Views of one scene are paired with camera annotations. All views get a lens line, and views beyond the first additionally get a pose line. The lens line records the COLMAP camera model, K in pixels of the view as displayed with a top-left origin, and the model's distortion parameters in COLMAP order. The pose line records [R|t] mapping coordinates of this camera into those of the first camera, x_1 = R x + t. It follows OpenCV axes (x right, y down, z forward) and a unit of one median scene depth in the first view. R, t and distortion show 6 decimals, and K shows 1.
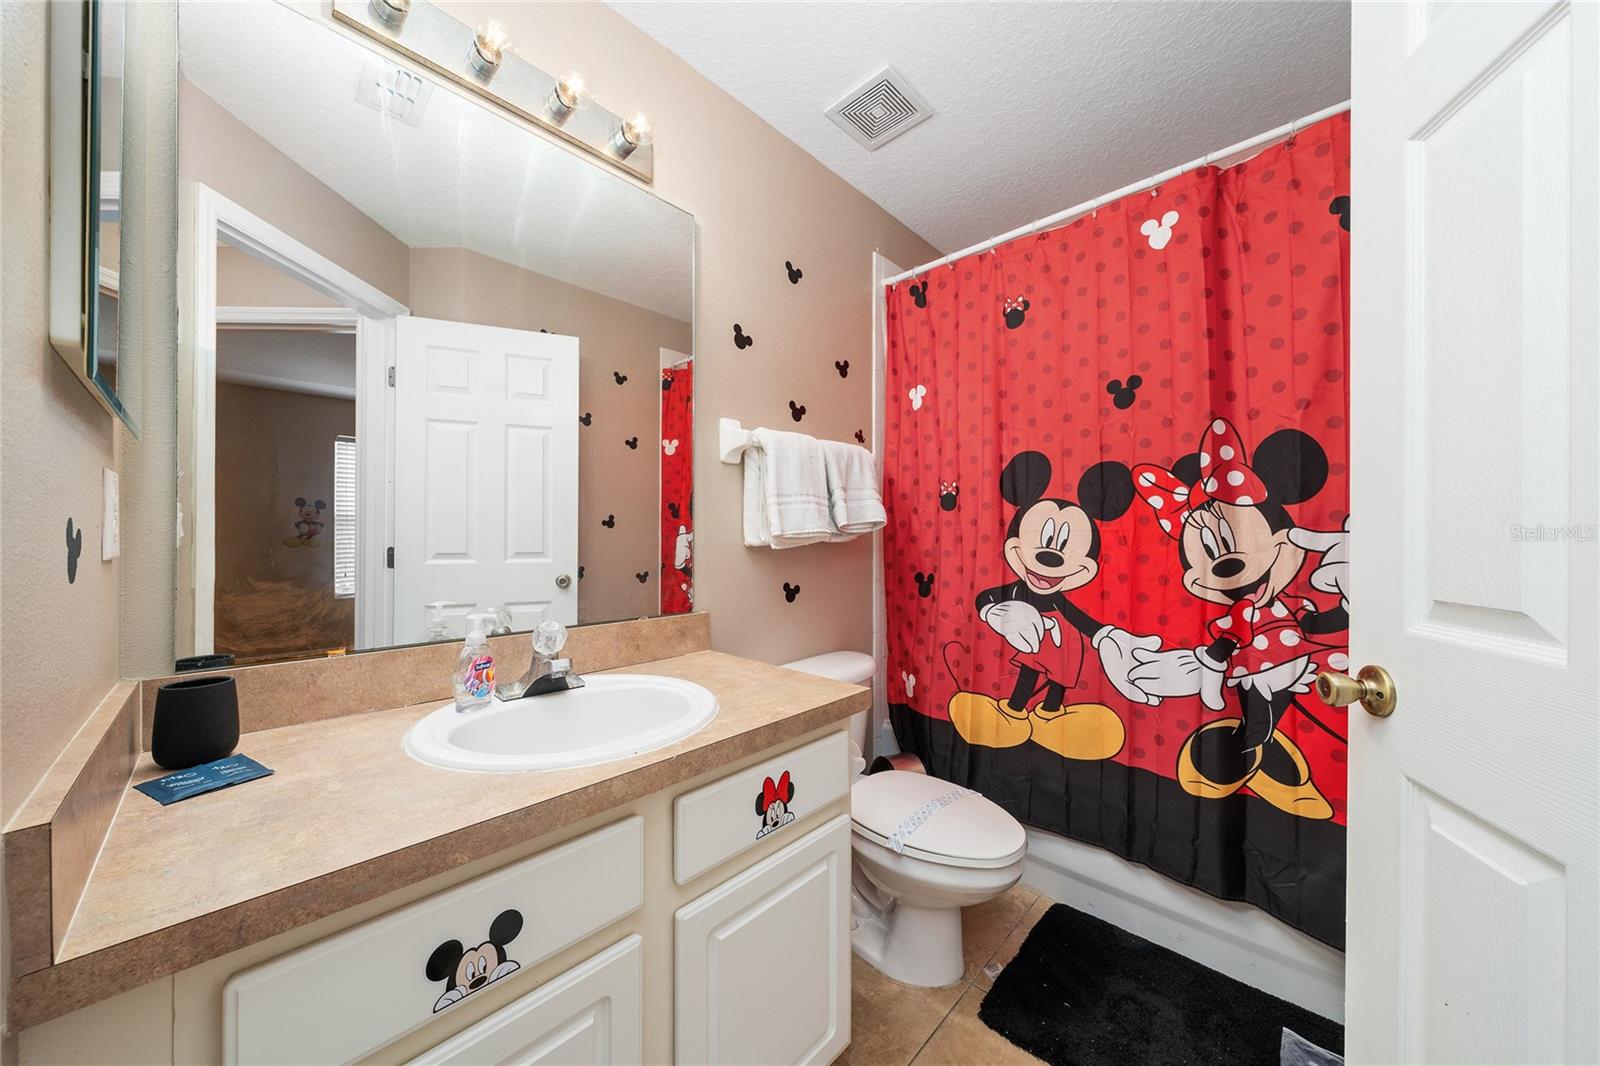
lens RADIAL K [[546.4, 0, 797.1], [0, 546.4, 537.0], [0, 0, 1]] dist [-0.002560, -0.000303]
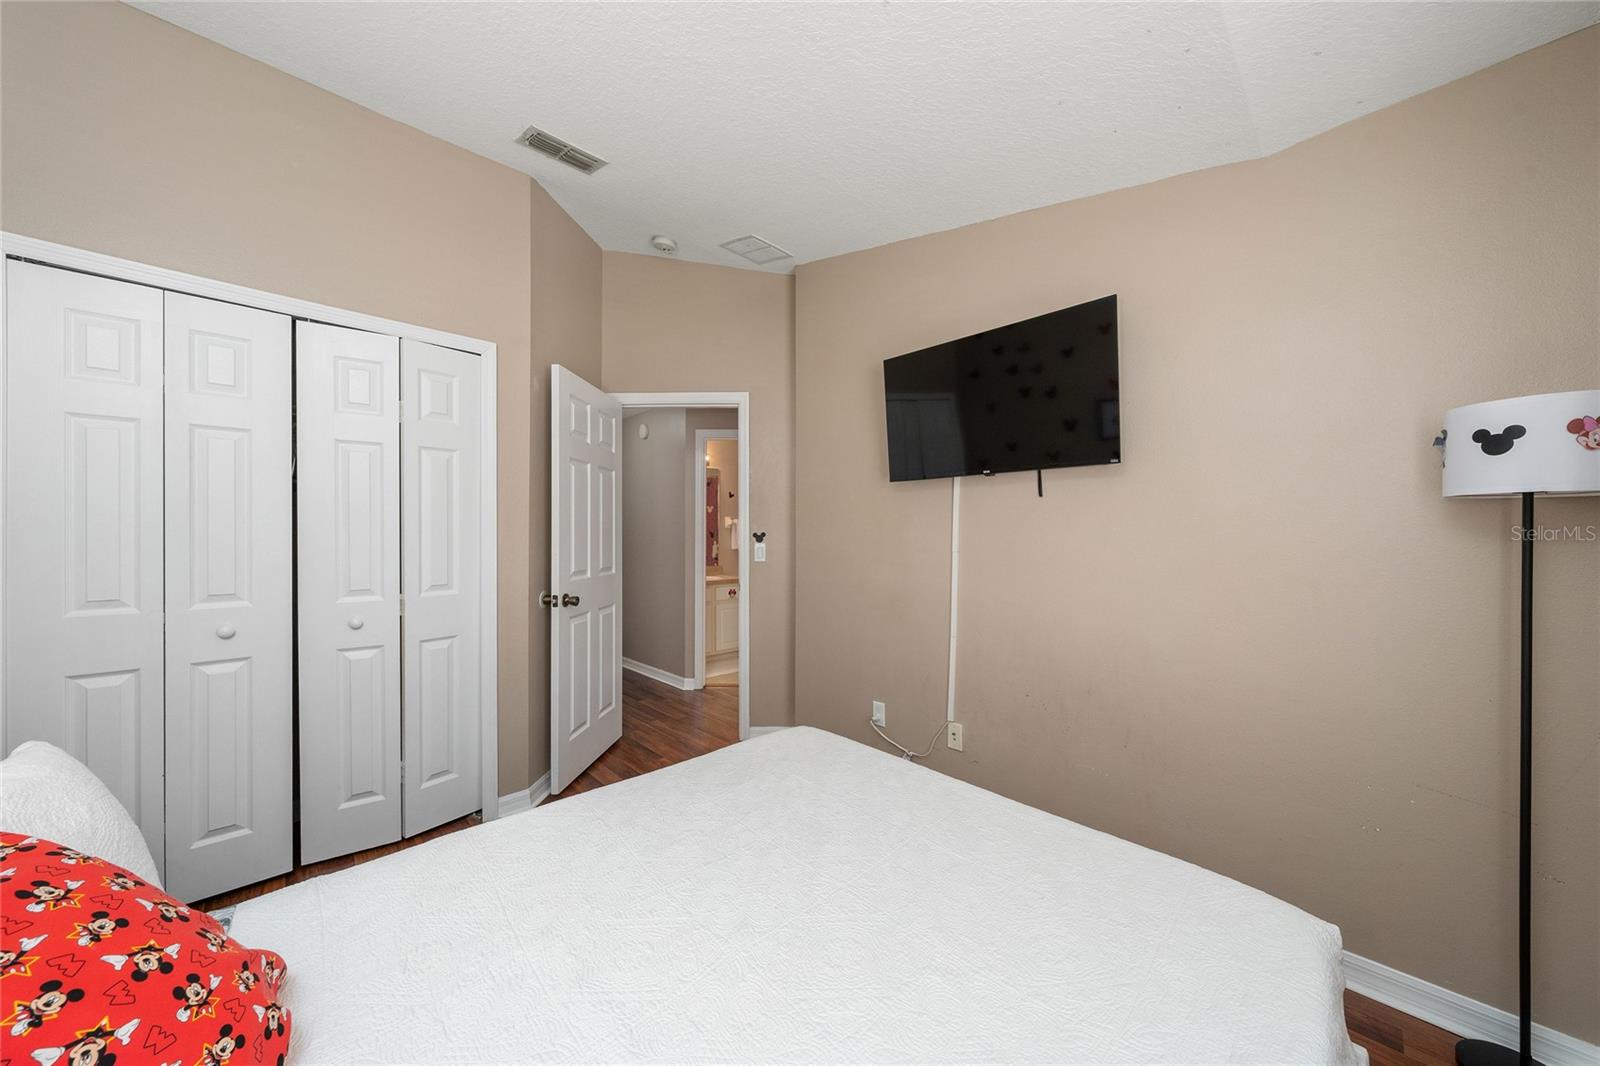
lens RADIAL K [[546.4, 0, 800.1], [0, 546.4, 539.9], [0, 0, 1]] dist [-0.002560, -0.000303]
pose [[0.999121, 0.000564, -0.041919, 1.077555], [-0.000392, 0.999991, 0.004108, -0.134141], [0.041921, -0.004088, 0.999113, -5.586248]]
